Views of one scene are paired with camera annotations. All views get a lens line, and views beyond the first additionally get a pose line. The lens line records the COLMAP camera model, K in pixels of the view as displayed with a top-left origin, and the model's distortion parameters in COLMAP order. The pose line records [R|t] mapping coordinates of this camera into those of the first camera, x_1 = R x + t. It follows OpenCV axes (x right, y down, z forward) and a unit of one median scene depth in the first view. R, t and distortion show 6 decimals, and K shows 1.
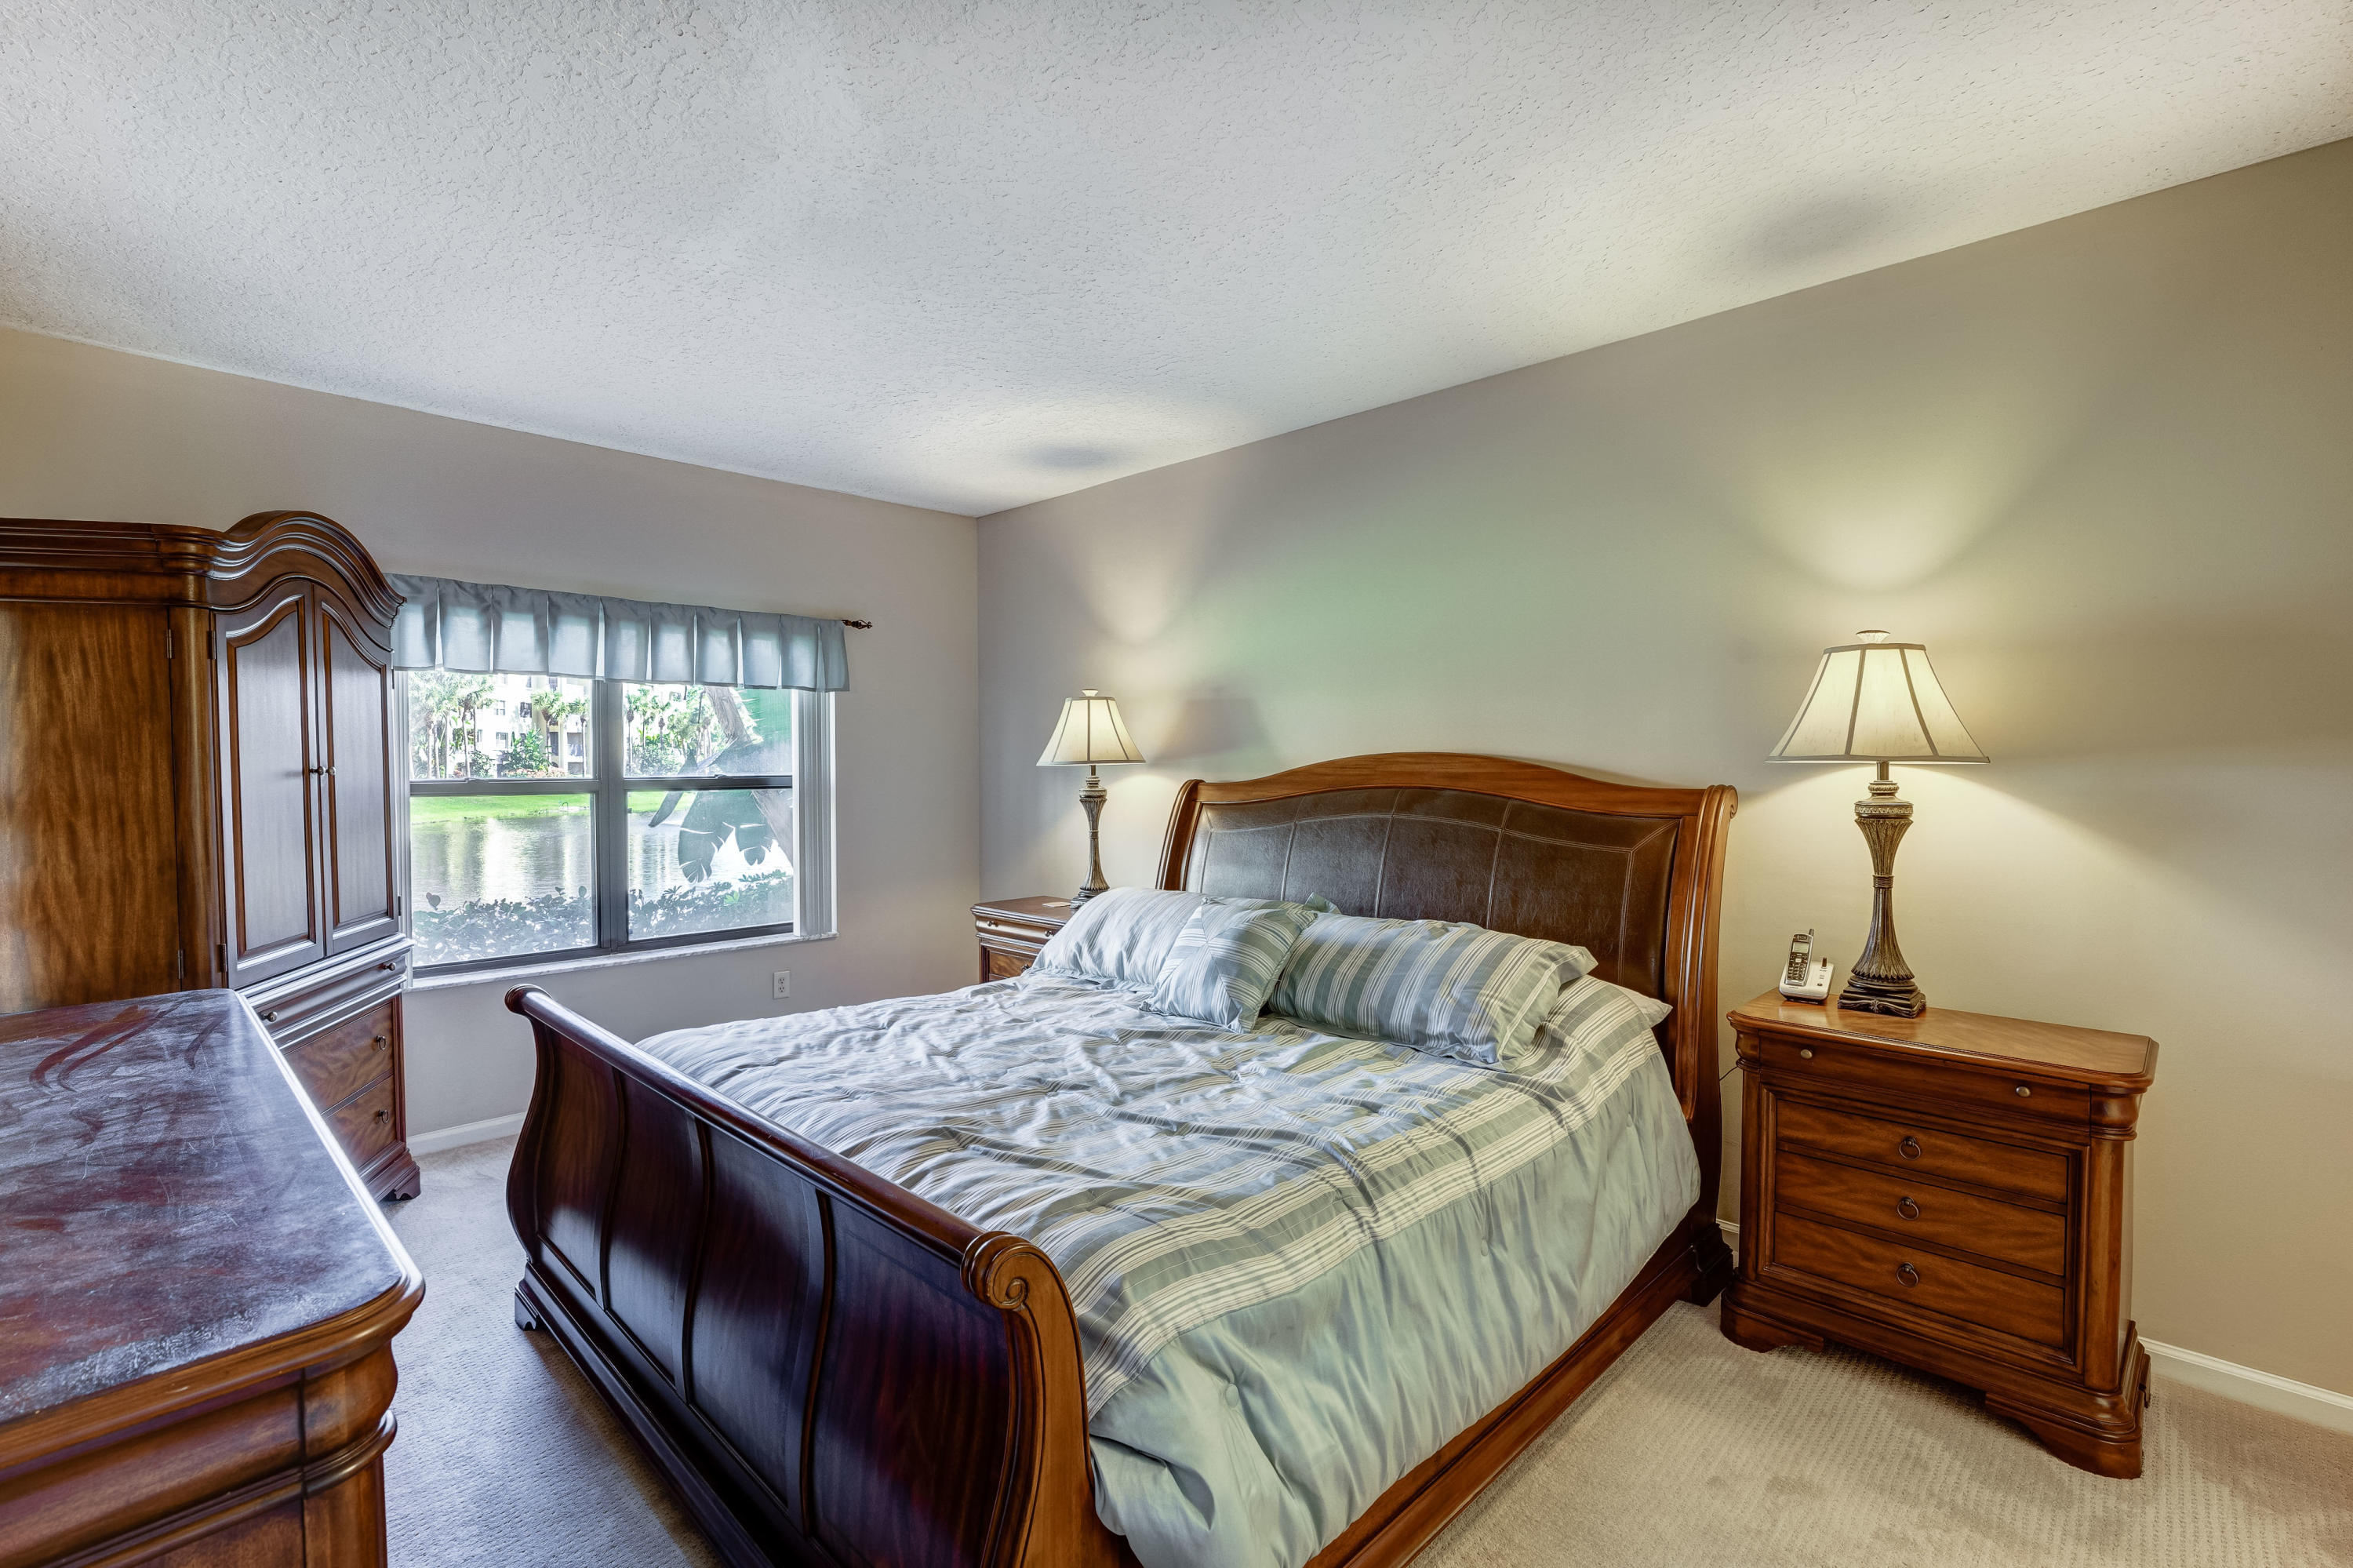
lens RADIAL K [[1091.2, 0, 1174.8], [0, 1091.2, 815.3], [0, 0, 1]] dist [0.000368, 0.000028]
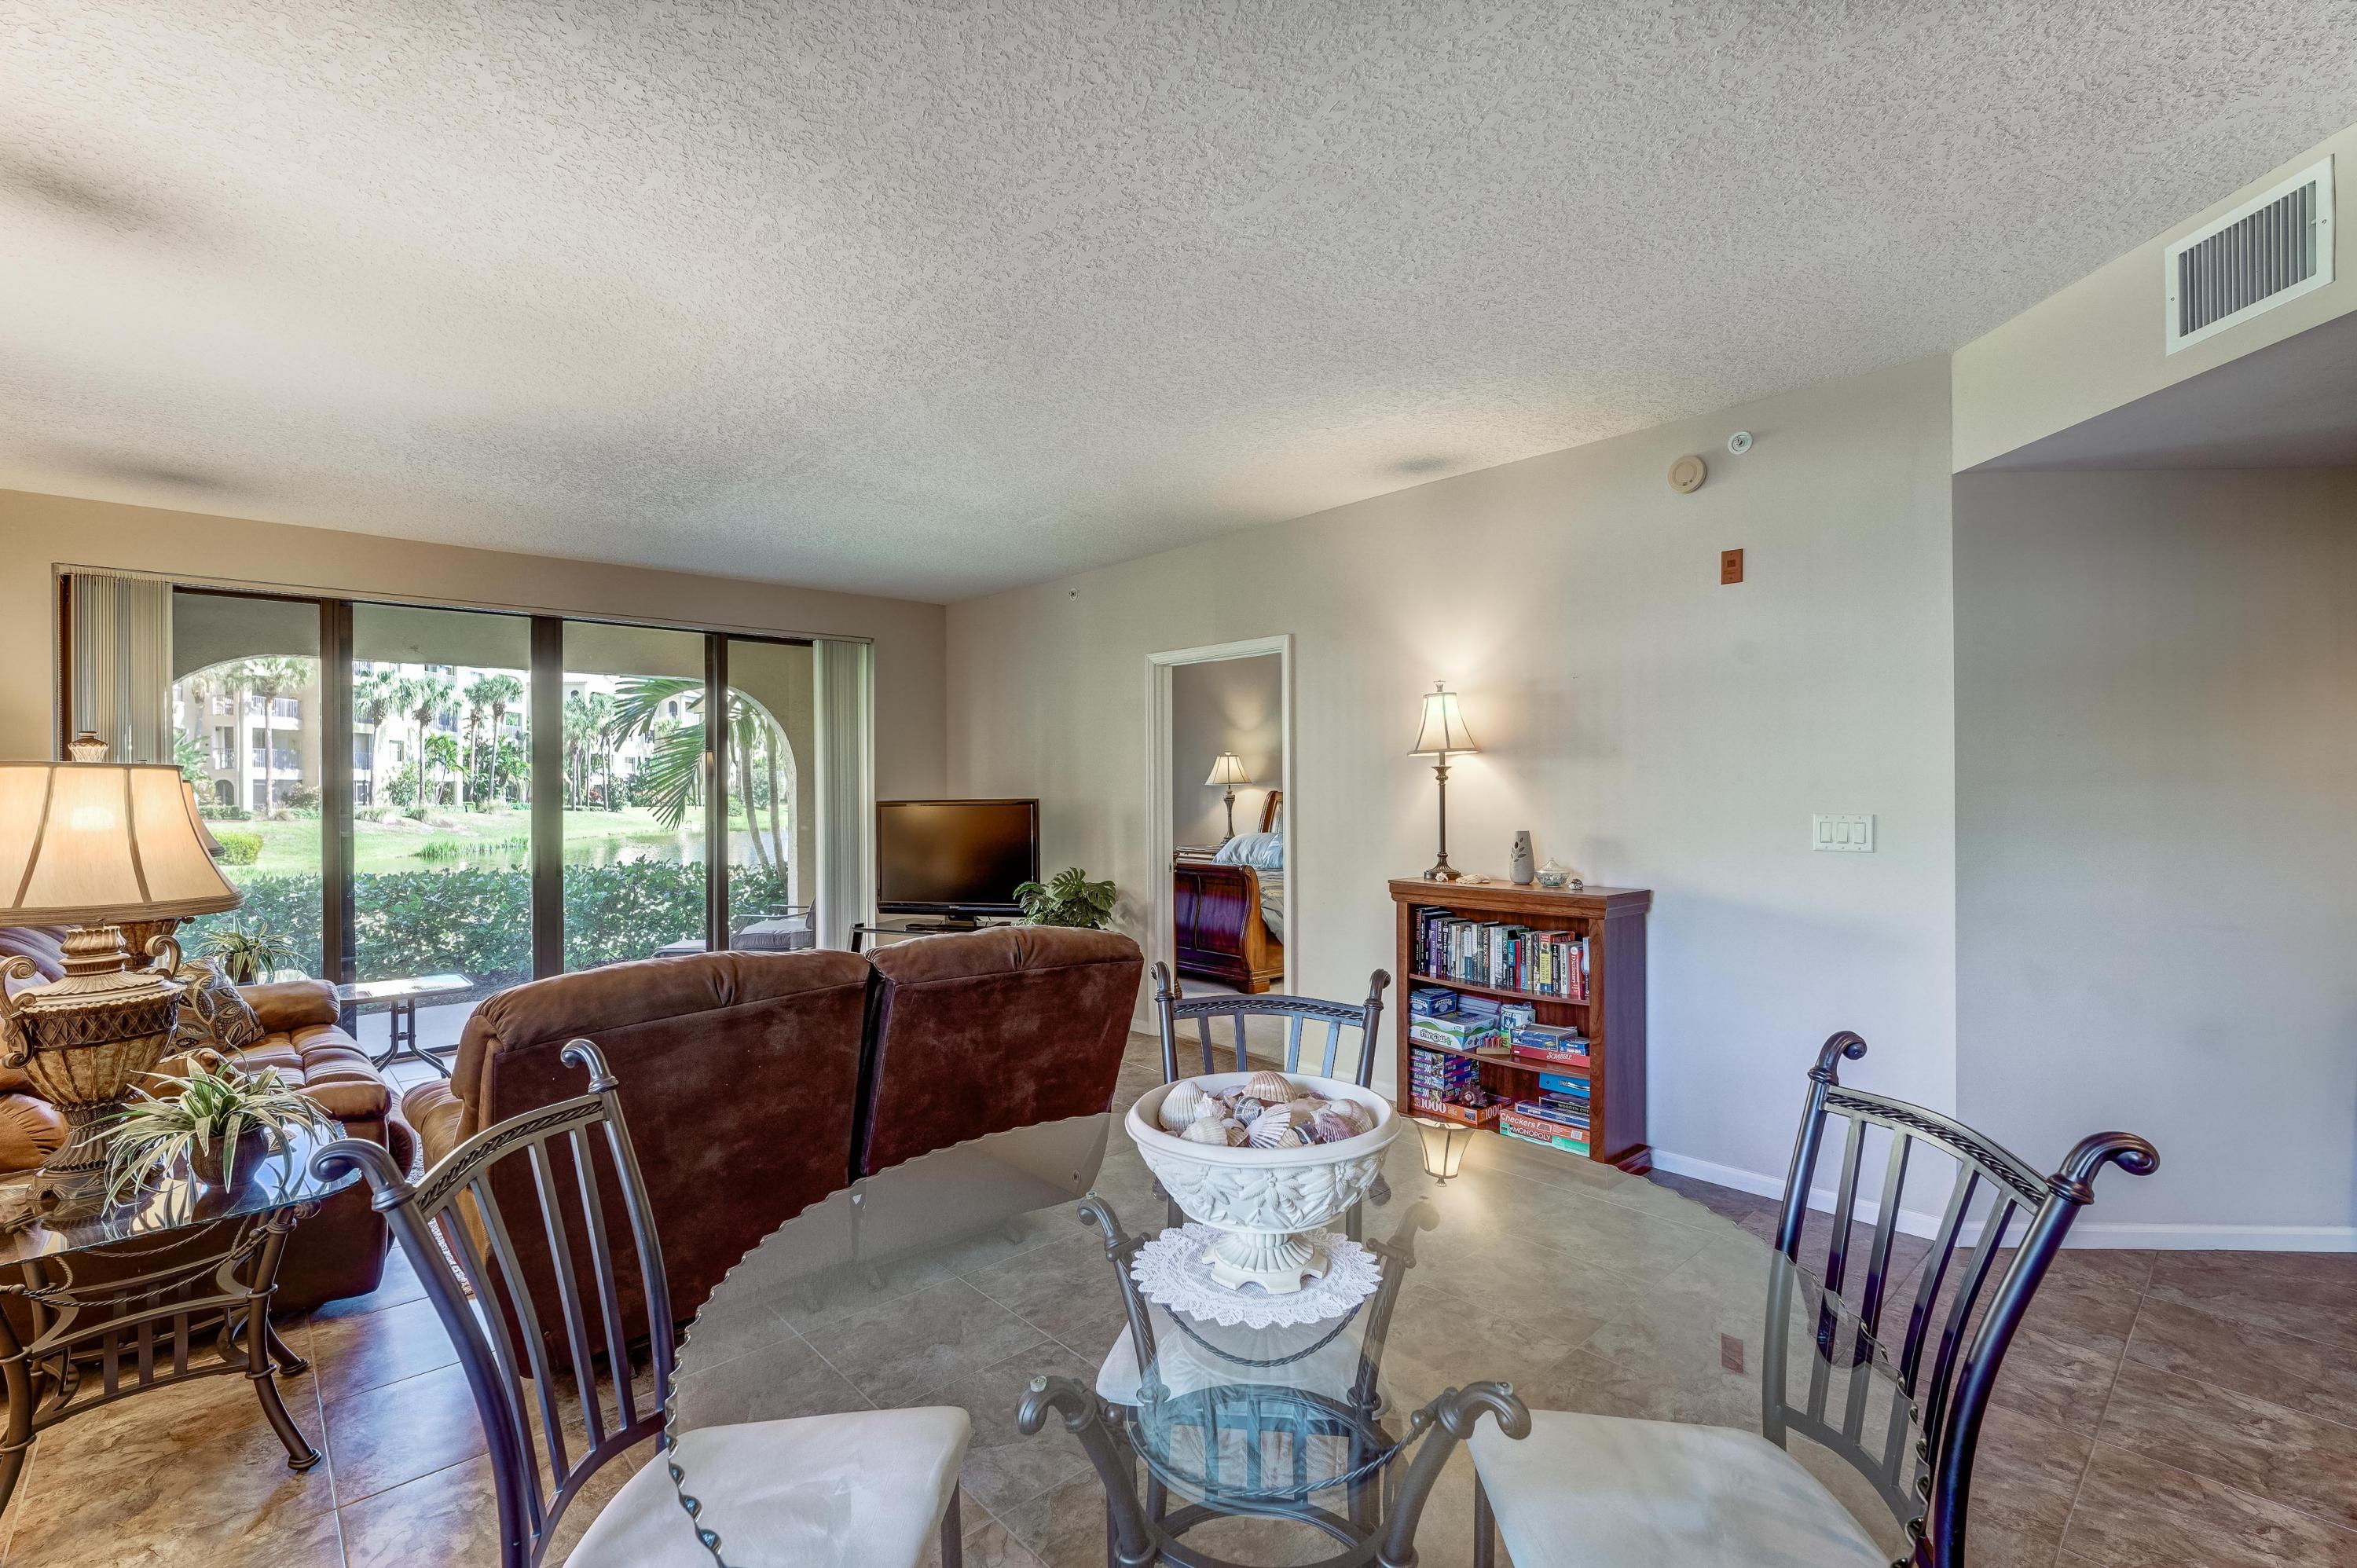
lens RADIAL K [[1082.2, 0, 1174.7], [0, 1082.2, 793.6], [0, 0, 1]] dist [0.008141, 0.000627]
pose [[0.997963, -0.003815, -0.063675, -0.070086], [0.001425, 0.999295, -0.037528, 0.093714], [0.063773, 0.037361, 0.997265, -2.049994]]
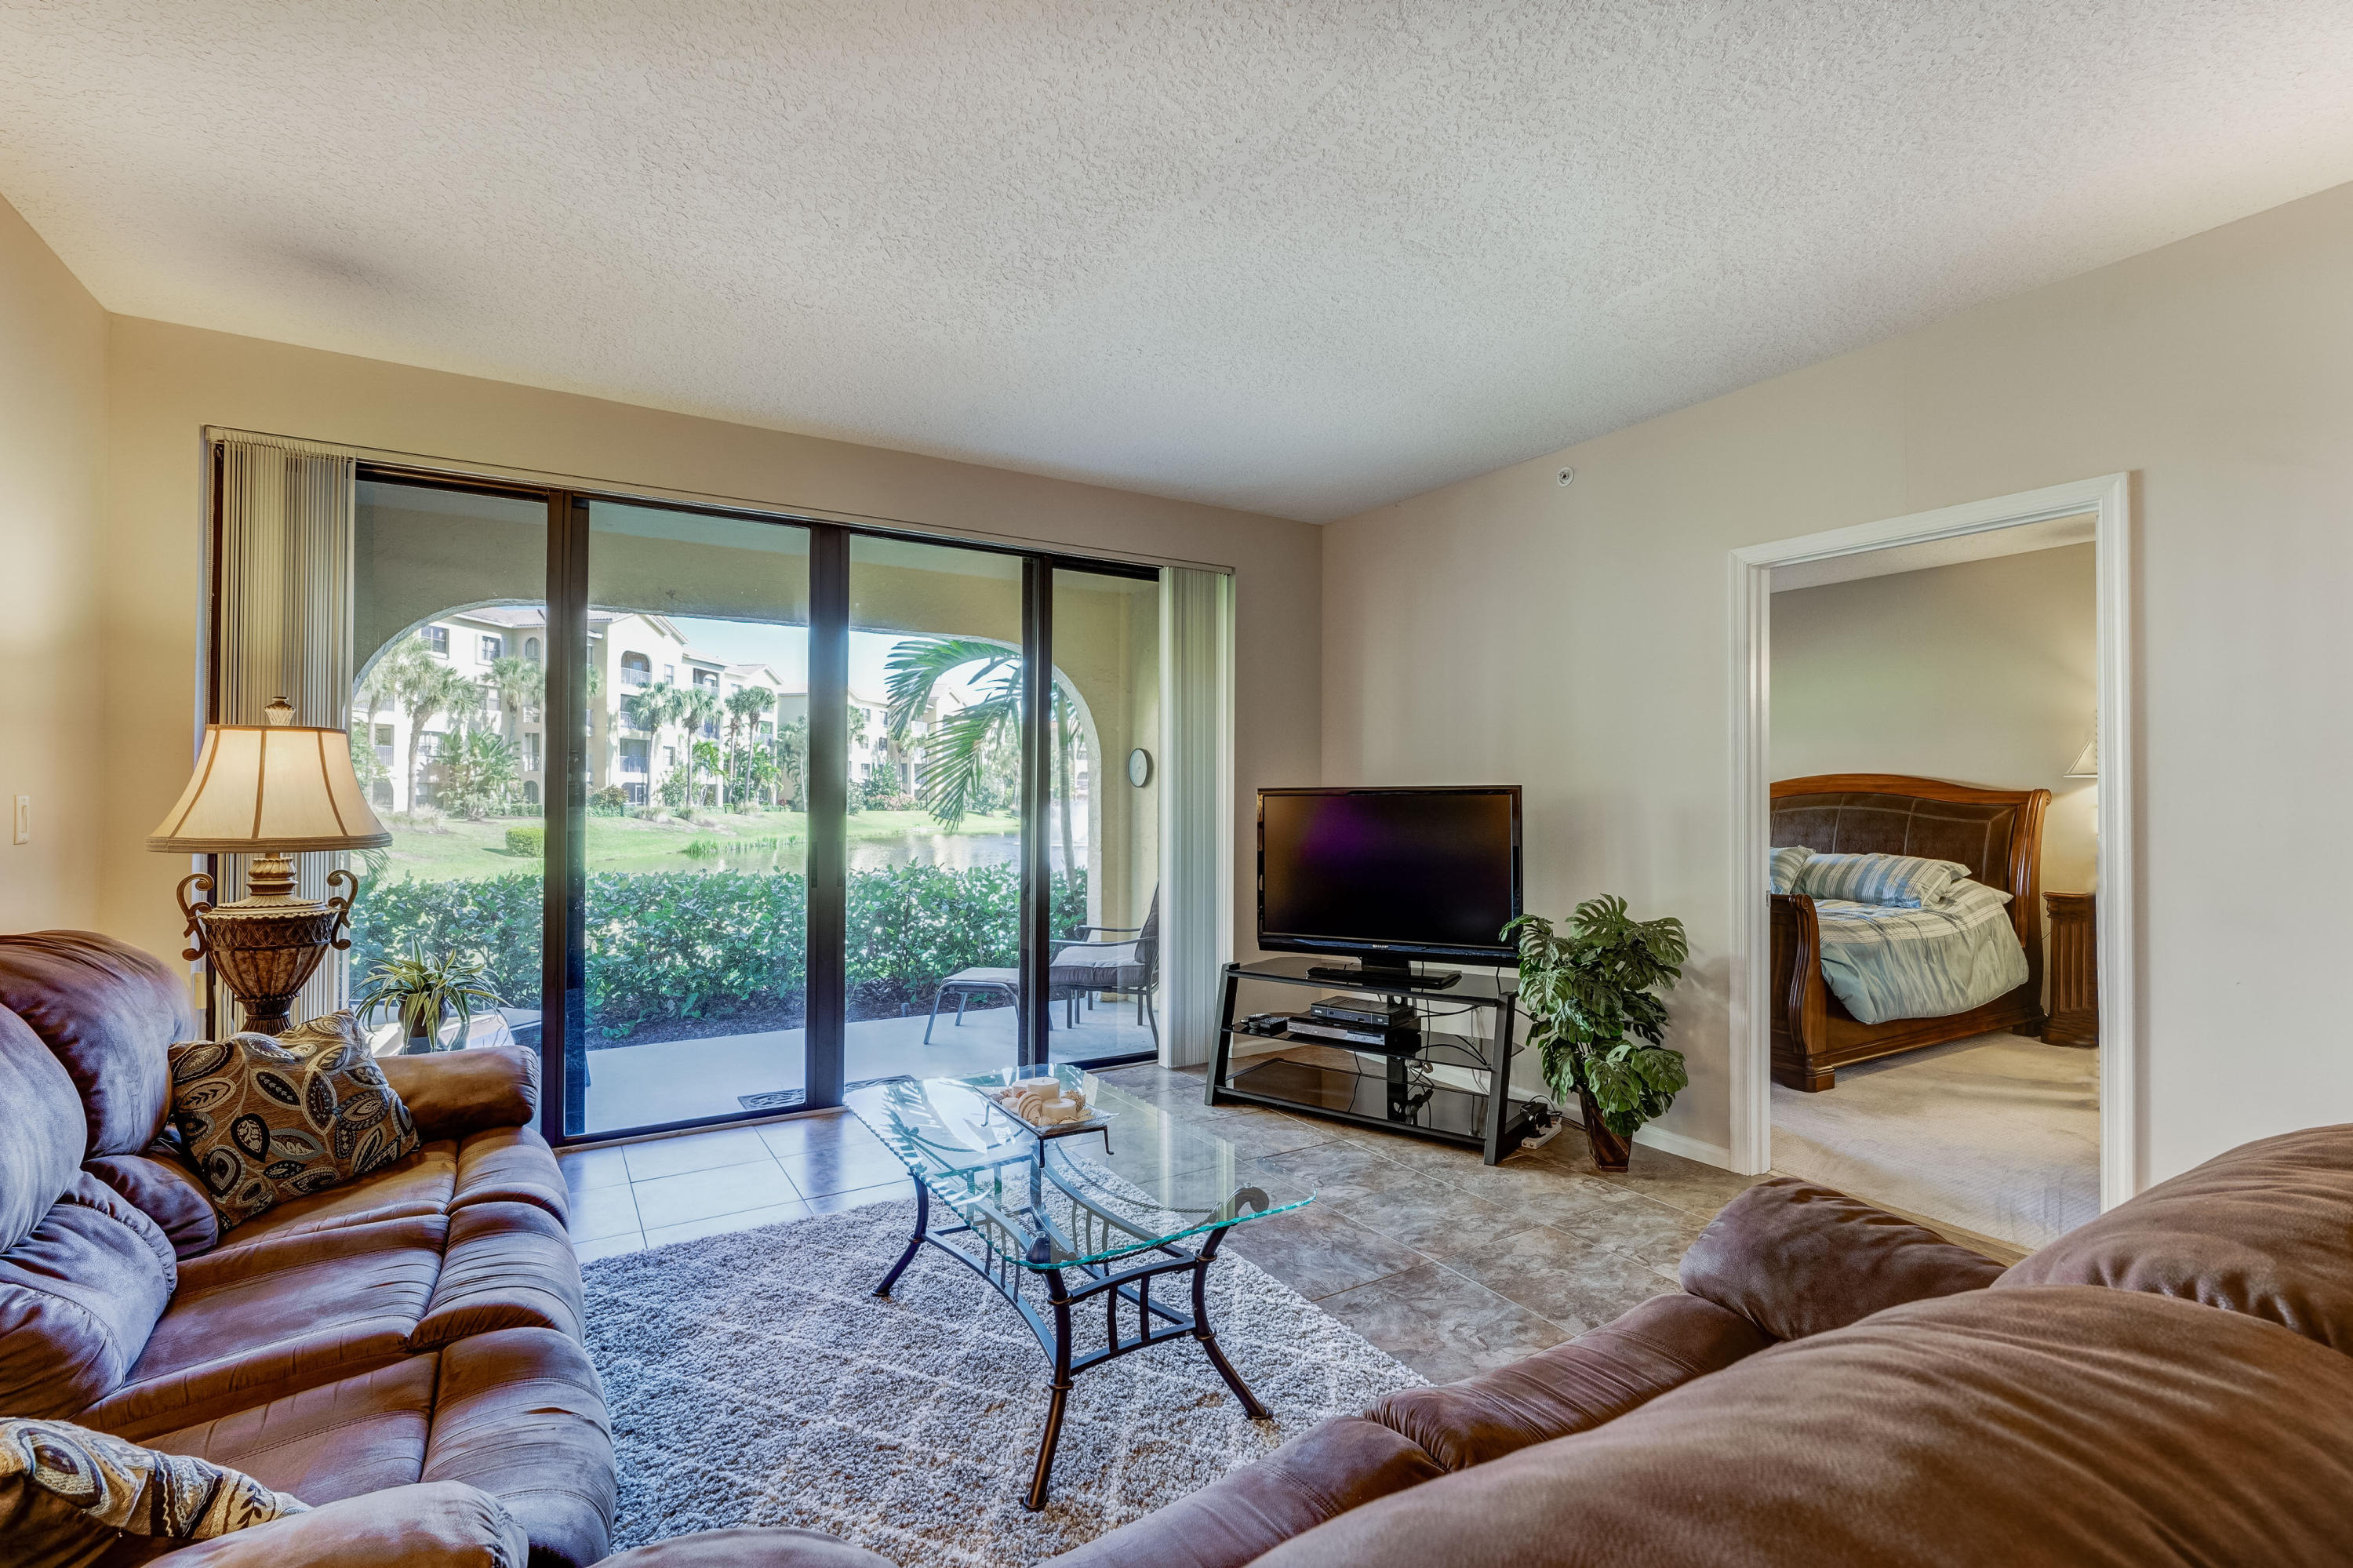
lens RADIAL K [[1080.4, 0, 1172.7], [0, 1080.4, 793.6], [0, 0, 1]] dist [0.008141, 0.000627]
pose [[0.968884, 0.006471, -0.247432, -0.572567], [-0.018359, 0.998783, -0.045767, 0.105275], [0.246835, 0.048885, 0.967824, -1.377842]]
